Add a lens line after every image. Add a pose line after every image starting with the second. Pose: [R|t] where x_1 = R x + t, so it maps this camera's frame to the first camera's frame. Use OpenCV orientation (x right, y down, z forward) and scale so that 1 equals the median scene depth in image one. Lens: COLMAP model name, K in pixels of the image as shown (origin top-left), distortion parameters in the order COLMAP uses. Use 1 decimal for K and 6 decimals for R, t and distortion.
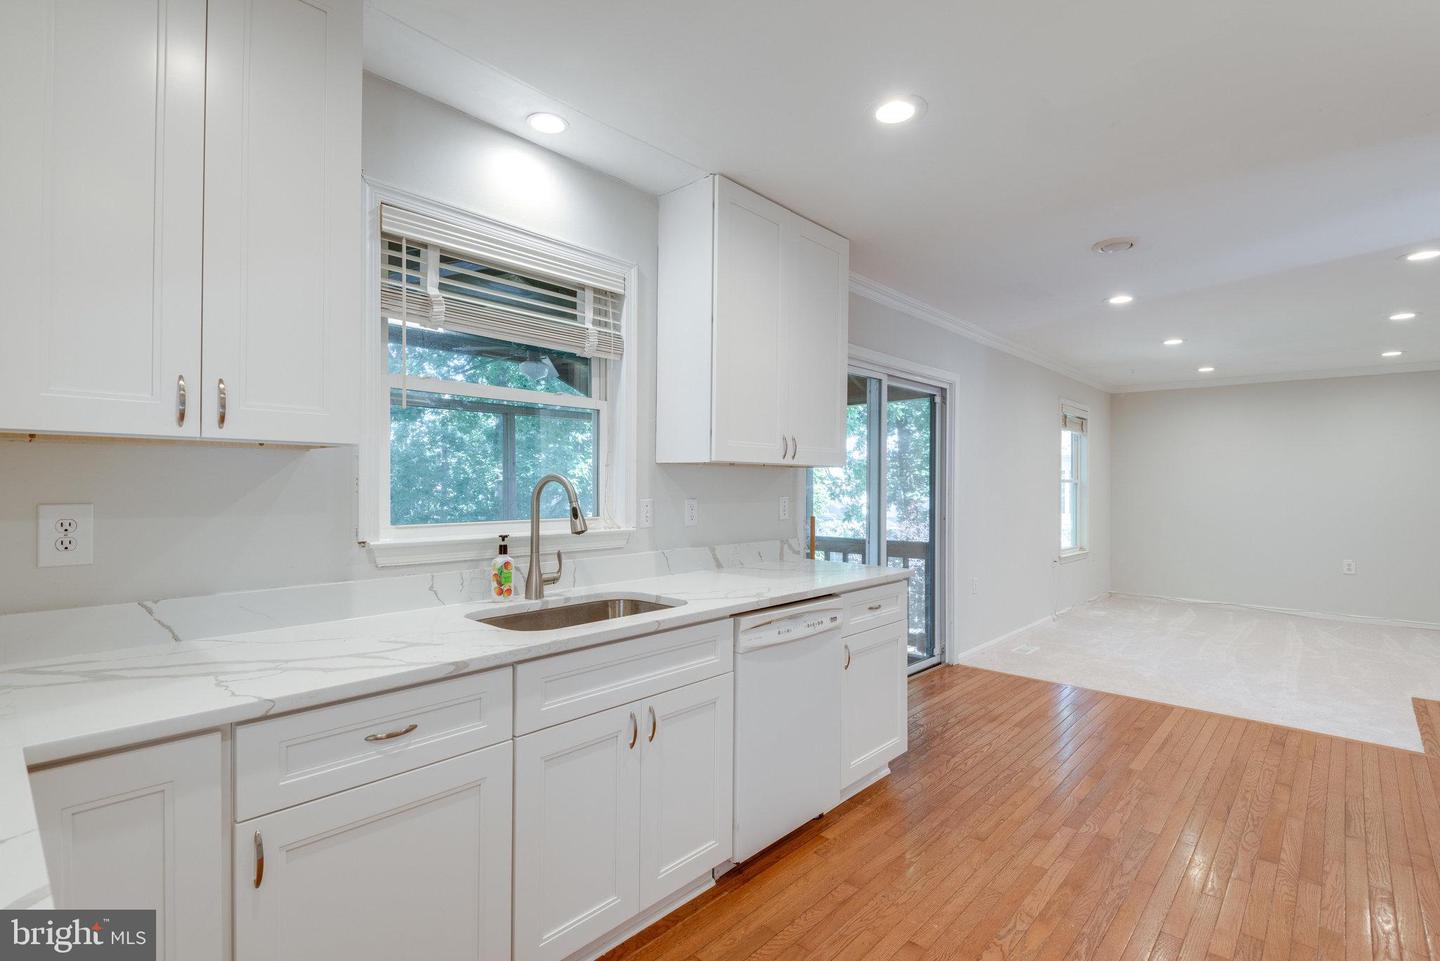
lens RADIAL K [[692.1, 0, 720.0], [0, 692.1, 480.5], [0, 0, 1]] dist [0.013932, -0.000803]
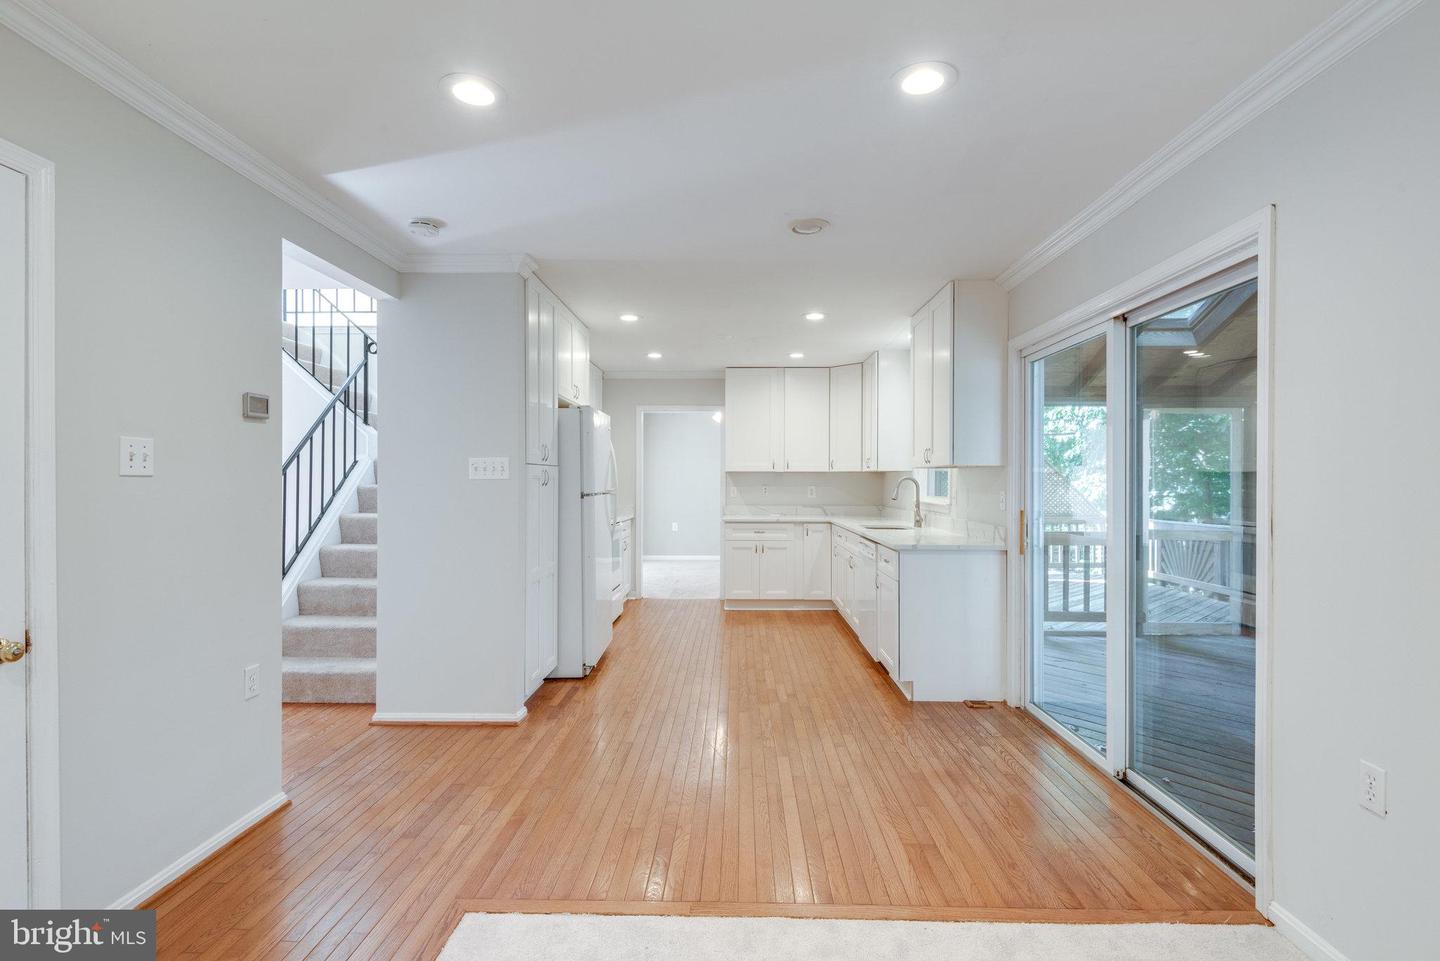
lens RADIAL K [[683.2, 0, 720.0], [0, 683.2, 480.5], [0, 0, 1]] dist [0.012788, -0.015690]
pose [[-0.762718, -0.009306, -0.646664, 1.775033], [-0.005432, 0.999953, -0.007984, 0.026152], [0.646708, -0.002577, -0.762733, 2.300357]]
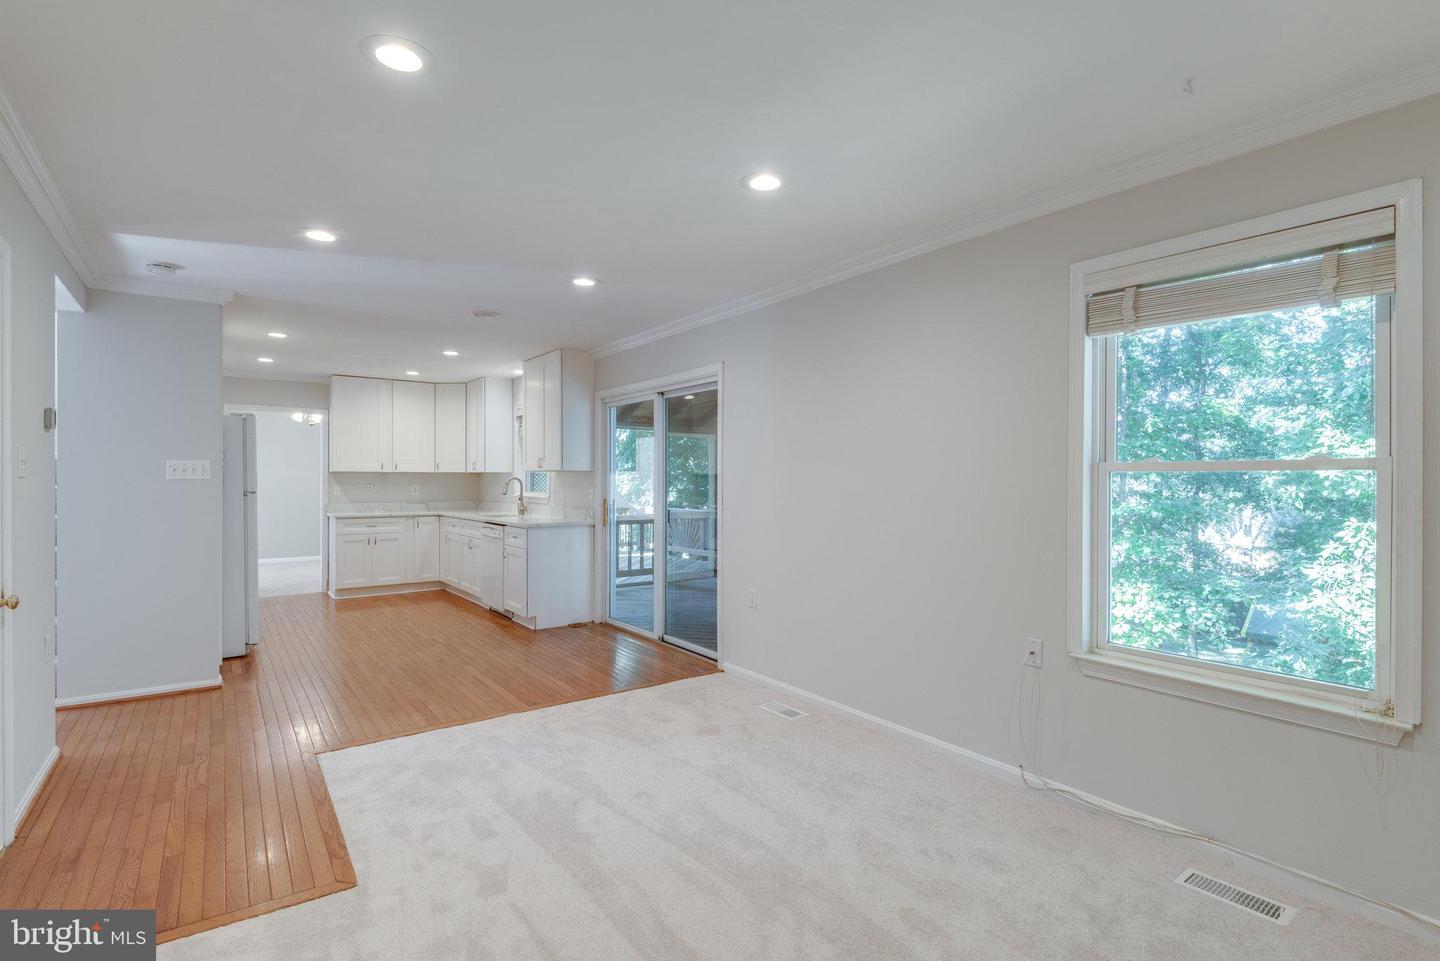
lens RADIAL K [[692.1, 0, 720.0], [0, 692.1, 480.5], [0, 0, 1]] dist [0.013932, -0.000803]
pose [[-0.209552, -0.007673, -0.977767, 2.643255], [0.000262, 0.999969, -0.007904, 0.031308], [0.977797, -0.001912, -0.209544, 2.504190]]
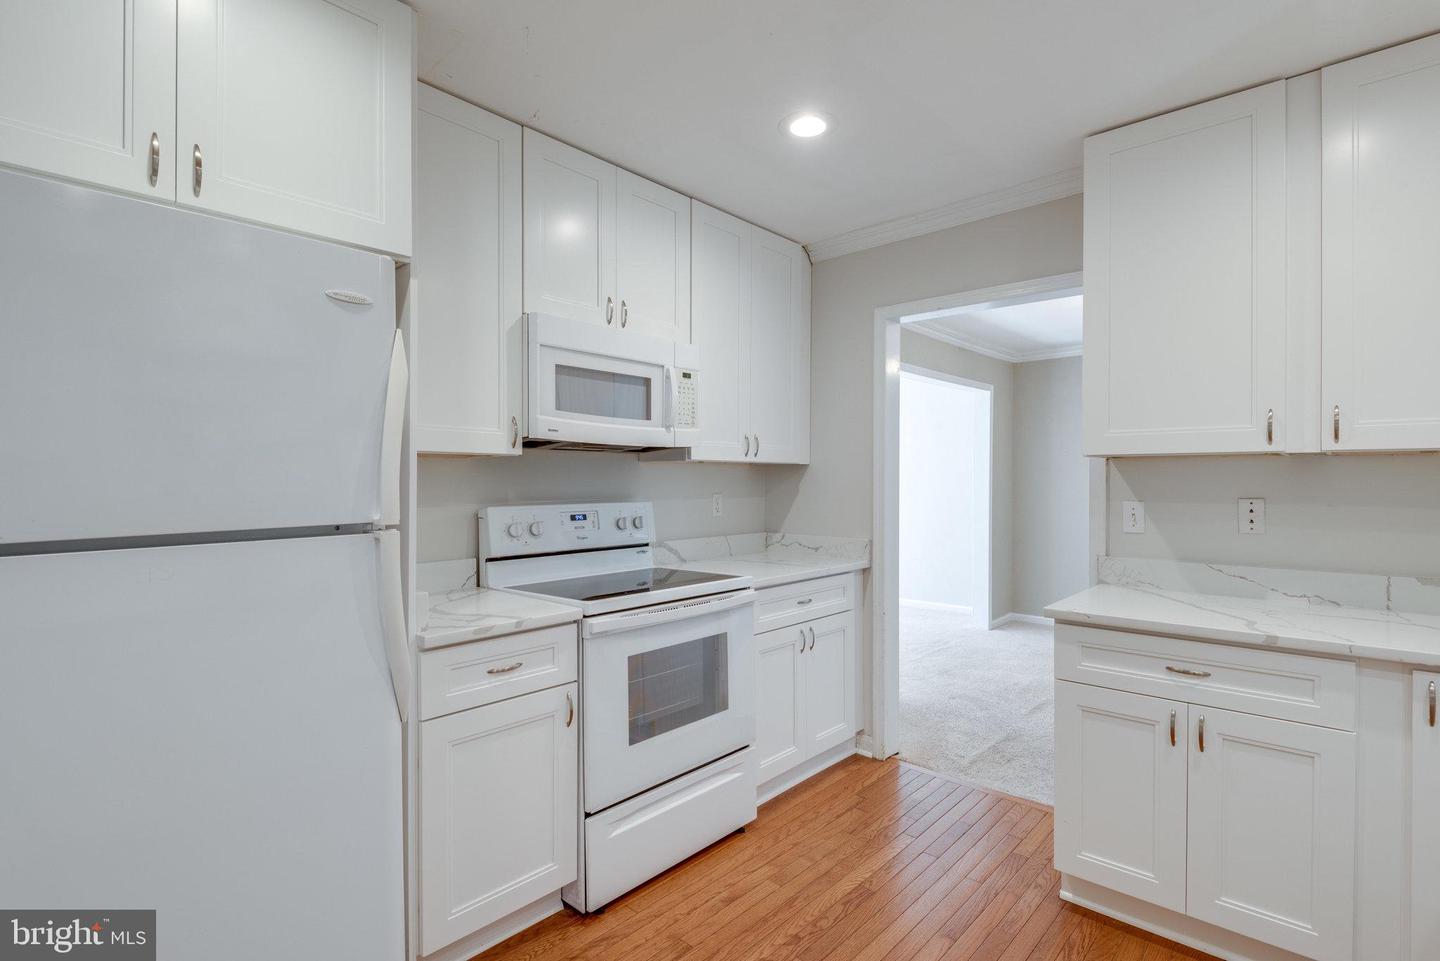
lens RADIAL K [[692.1, 0, 720.0], [0, 692.1, 480.5], [0, 0, 1]] dist [0.013932, -0.000803]
pose [[-0.999962, -0.007961, 0.003518, 0.339749], [-0.007966, 0.999967, -0.001447, 0.002984], [-0.003506, -0.001475, -0.999993, 1.035504]]
